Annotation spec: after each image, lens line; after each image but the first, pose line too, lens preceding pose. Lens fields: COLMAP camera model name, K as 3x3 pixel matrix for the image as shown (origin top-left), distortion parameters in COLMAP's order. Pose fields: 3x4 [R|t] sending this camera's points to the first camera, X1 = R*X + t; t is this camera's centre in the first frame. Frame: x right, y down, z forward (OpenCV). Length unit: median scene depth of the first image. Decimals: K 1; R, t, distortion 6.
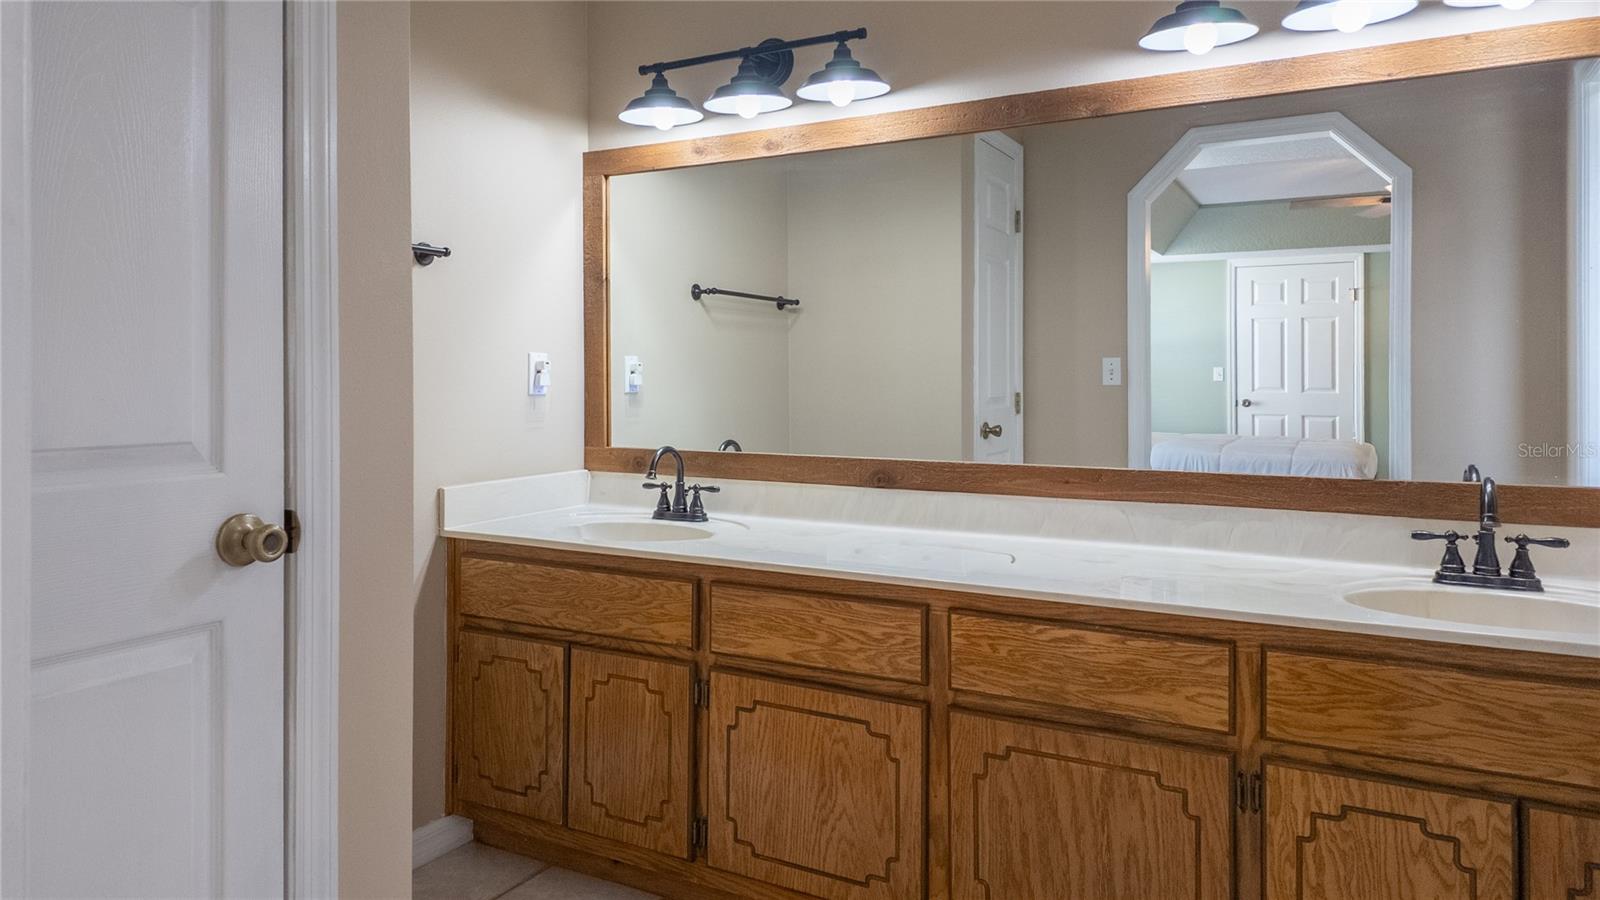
lens RADIAL K [[1039.7, 0, 782.5], [0, 1039.7, 373.0], [0, 0, 1]] dist [0.000432, -0.014367]
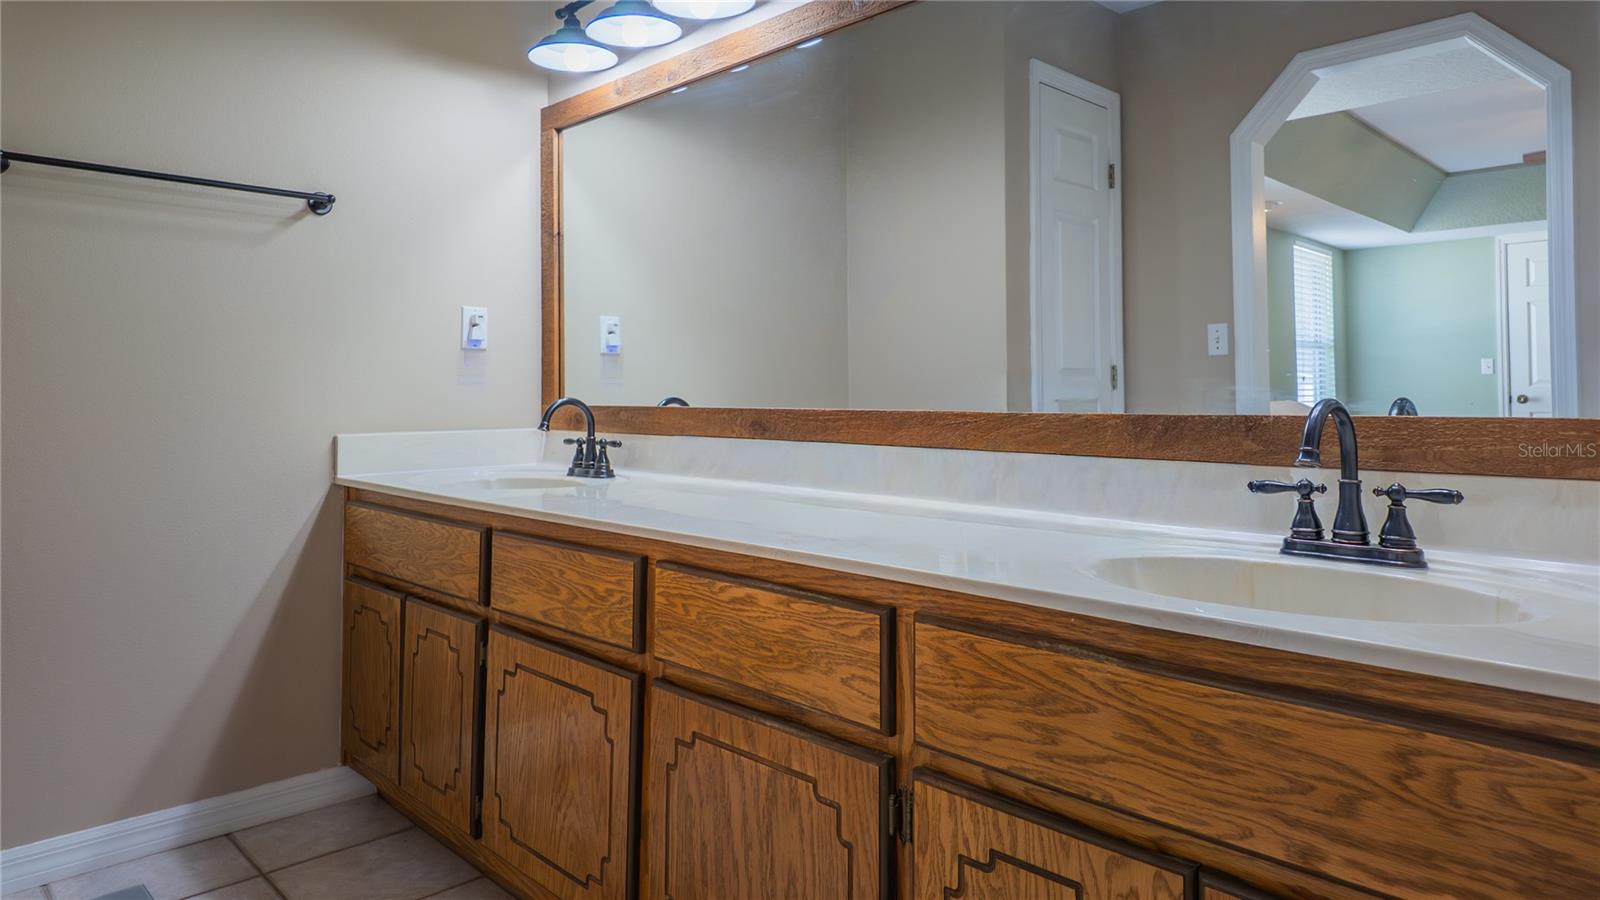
lens RADIAL K [[966.4, 0, 920.4], [0, 966.4, 370.7], [0, 0, 1]] dist [0.024650, -0.026515]
pose [[0.966967, -0.010769, -0.254675, 0.563229], [0.003056, 0.999525, -0.030661, 0.097367], [0.254884, 0.028870, 0.966541, 0.293553]]
